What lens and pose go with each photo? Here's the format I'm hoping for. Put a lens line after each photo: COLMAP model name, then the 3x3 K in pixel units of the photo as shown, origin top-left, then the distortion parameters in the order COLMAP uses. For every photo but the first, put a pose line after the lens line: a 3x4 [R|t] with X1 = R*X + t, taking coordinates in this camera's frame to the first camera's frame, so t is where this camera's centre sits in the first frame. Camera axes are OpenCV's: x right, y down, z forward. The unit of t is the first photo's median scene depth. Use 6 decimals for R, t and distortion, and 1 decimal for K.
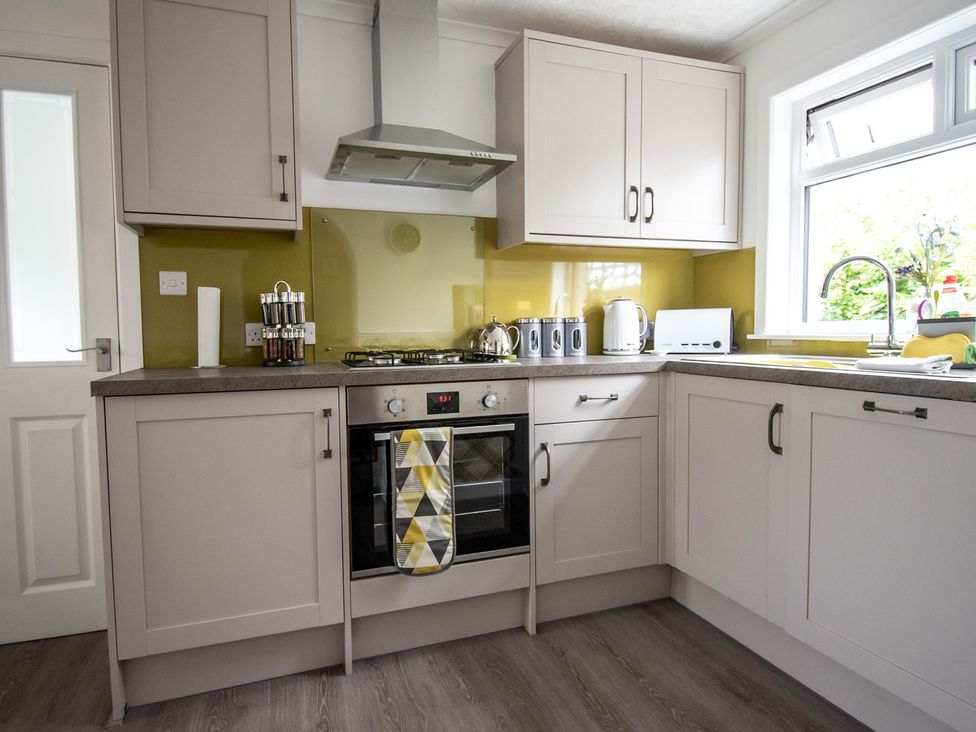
lens RADIAL K [[602.7, 0, 487.1], [0, 602.7, 364.0], [0, 0, 1]] dist [0.006012, -0.002525]
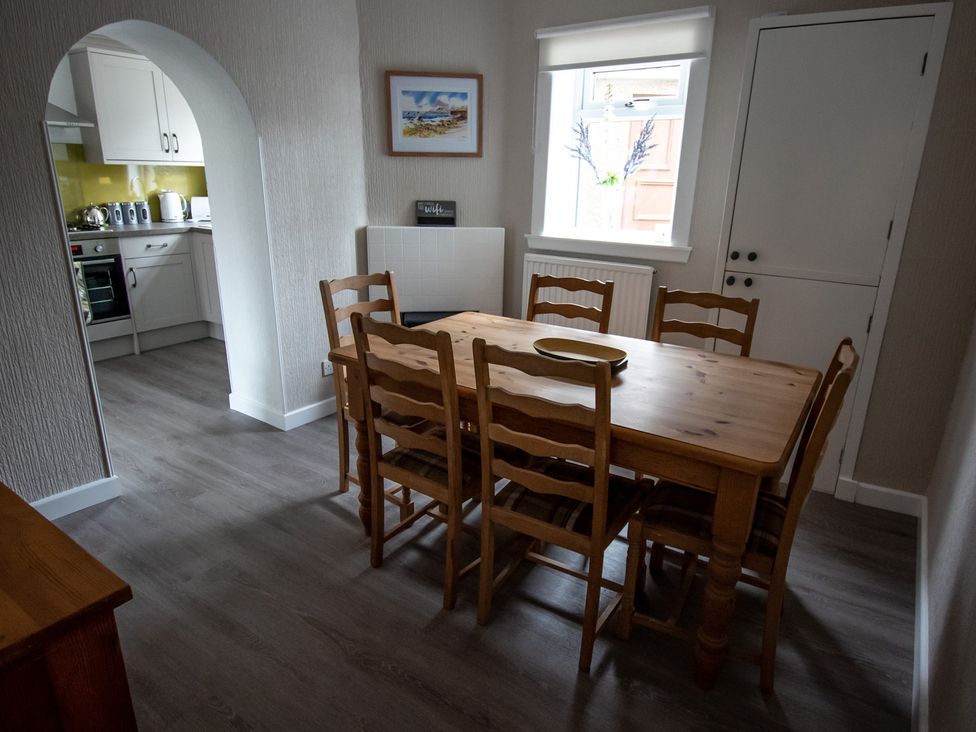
lens RADIAL K [[602.7, 0, 488.9], [0, 602.7, 366.7], [0, 0, 1]] dist [0.006012, -0.002525]
pose [[0.819447, -0.148080, 0.553695, -0.099645], [0.001397, 0.966562, 0.256430, -0.074910], [-0.573153, -0.209357, 0.792253, -1.435939]]
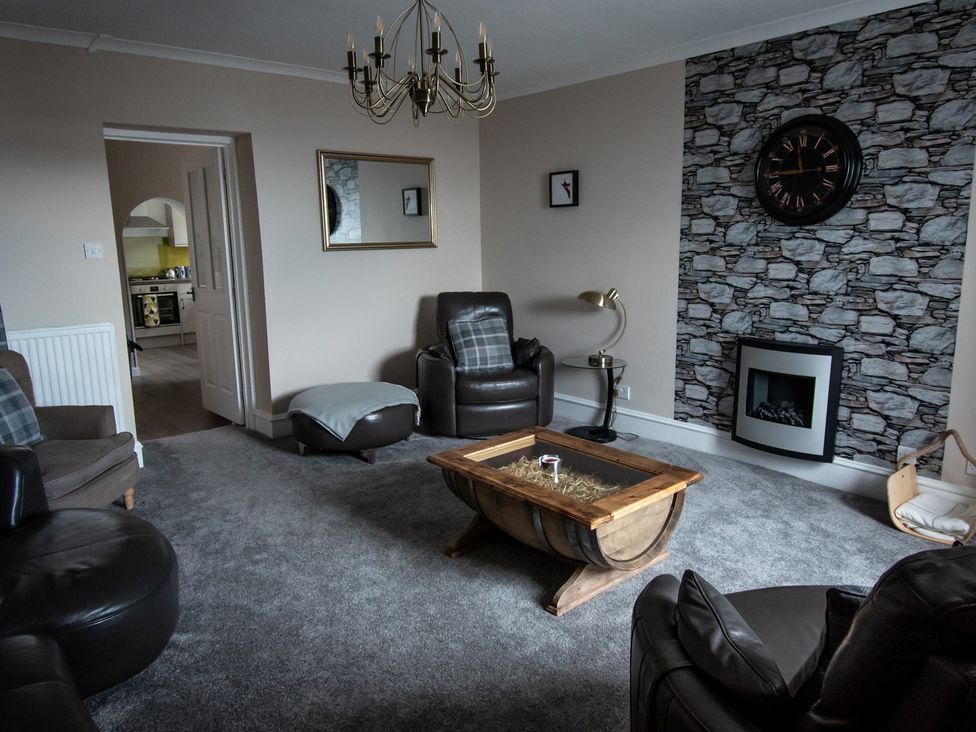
lens RADIAL K [[680.7, 0, 486.9], [0, 680.7, 365.8], [0, 0, 1]] dist [-0.005579, -0.001047]
pose [[0.934609, -0.067843, 0.349146, 0.365072], [0.023509, 0.991277, 0.129684, 0.030385], [-0.354899, -0.112996, 0.928051, -3.879426]]
